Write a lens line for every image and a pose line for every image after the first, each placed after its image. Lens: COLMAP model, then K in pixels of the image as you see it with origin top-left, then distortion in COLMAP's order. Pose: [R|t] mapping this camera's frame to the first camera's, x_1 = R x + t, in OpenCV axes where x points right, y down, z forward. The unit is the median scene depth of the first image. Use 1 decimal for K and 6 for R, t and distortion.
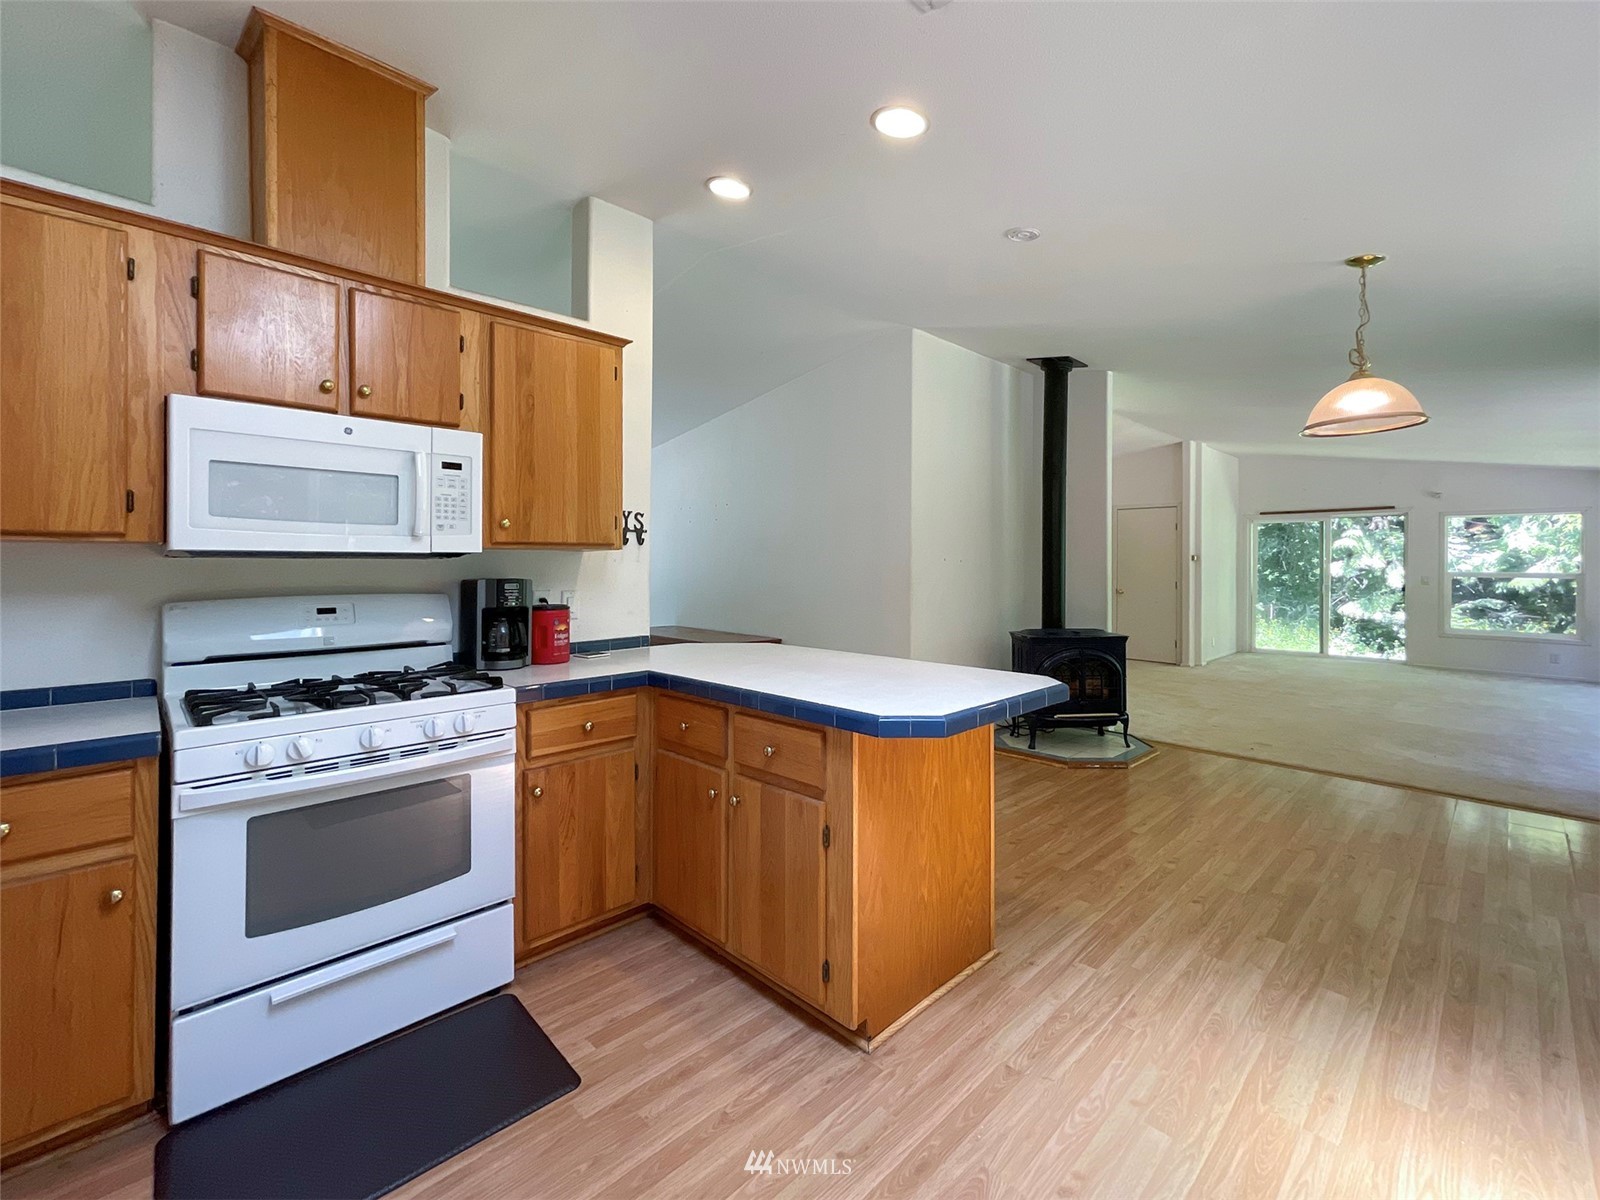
lens RADIAL K [[705.3, 0, 803.6], [0, 705.3, 562.8], [0, 0, 1]] dist [-0.034343, 0.020315]
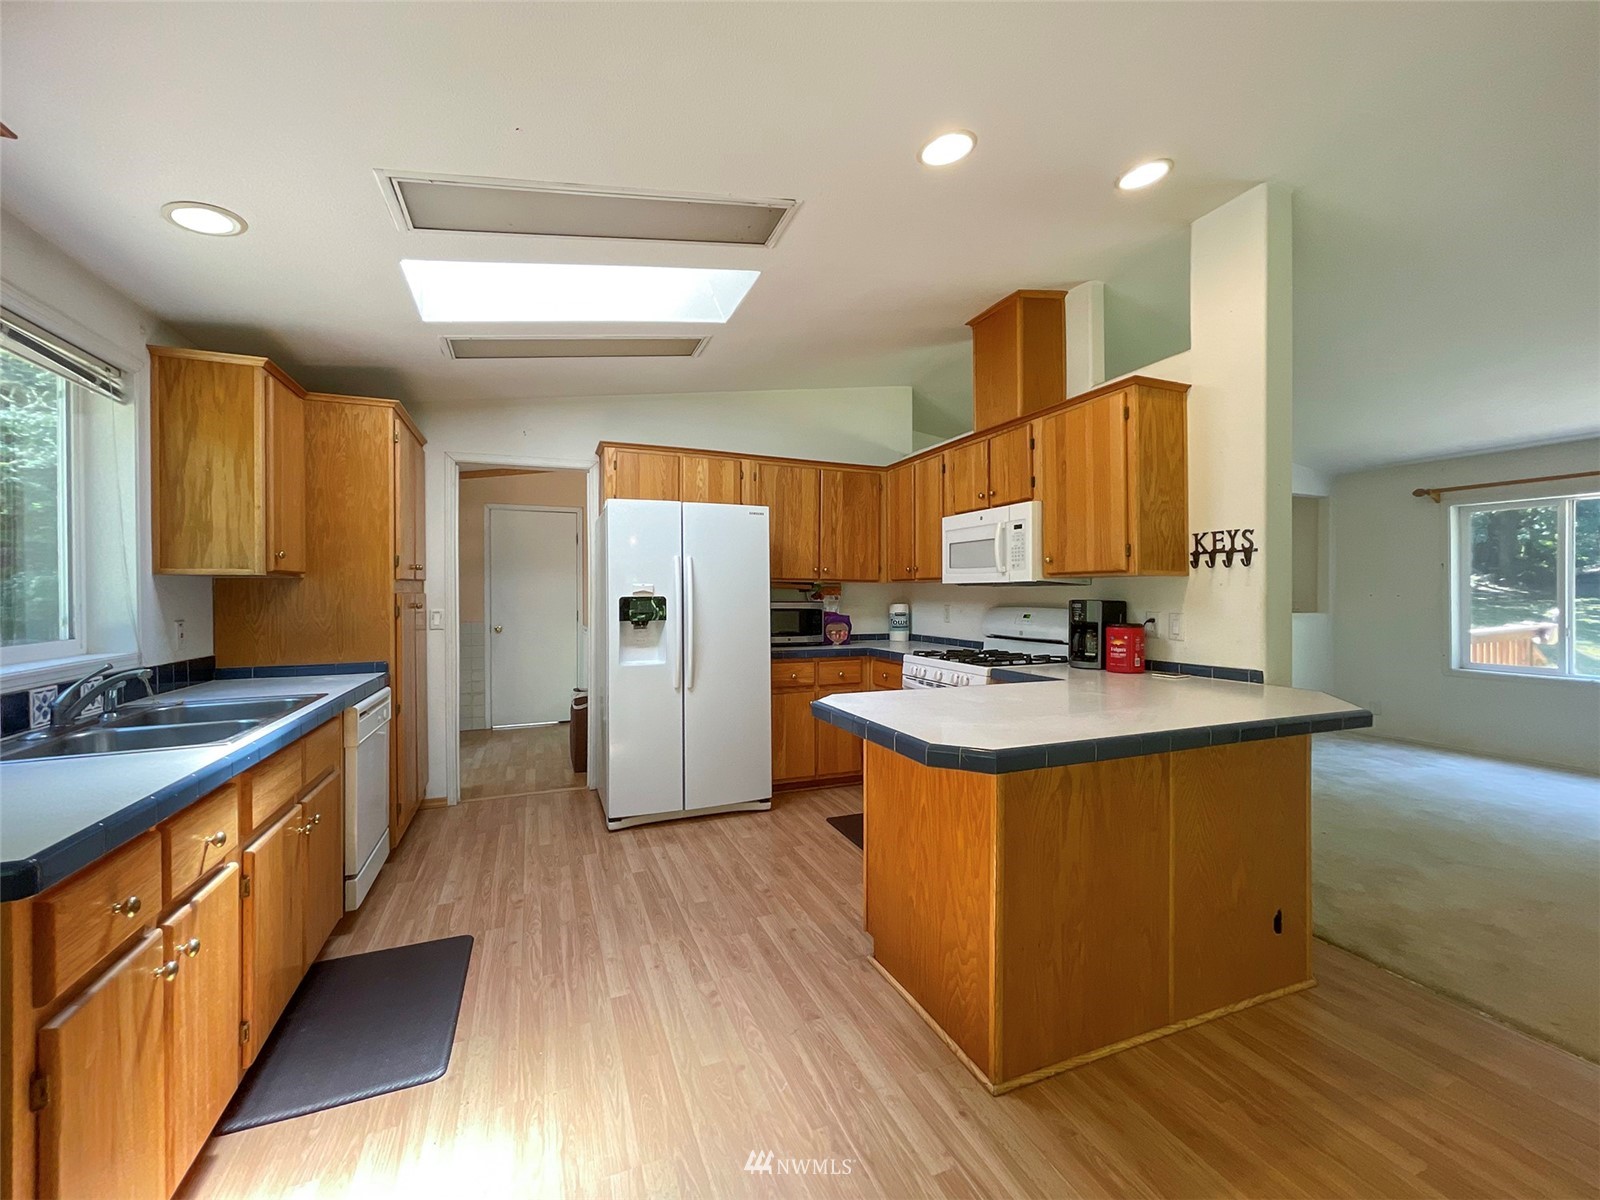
lens RADIAL K [[663.2, 0, 800.0], [0, 663.2, 600.0], [0, 0, 1]] dist [0.000824, 0.000076]
pose [[-0.389096, 0.014410, -0.921084, 1.123212], [0.008354, 0.999892, 0.012114, 0.004077], [0.921159, -0.002981, -0.389174, 1.192507]]
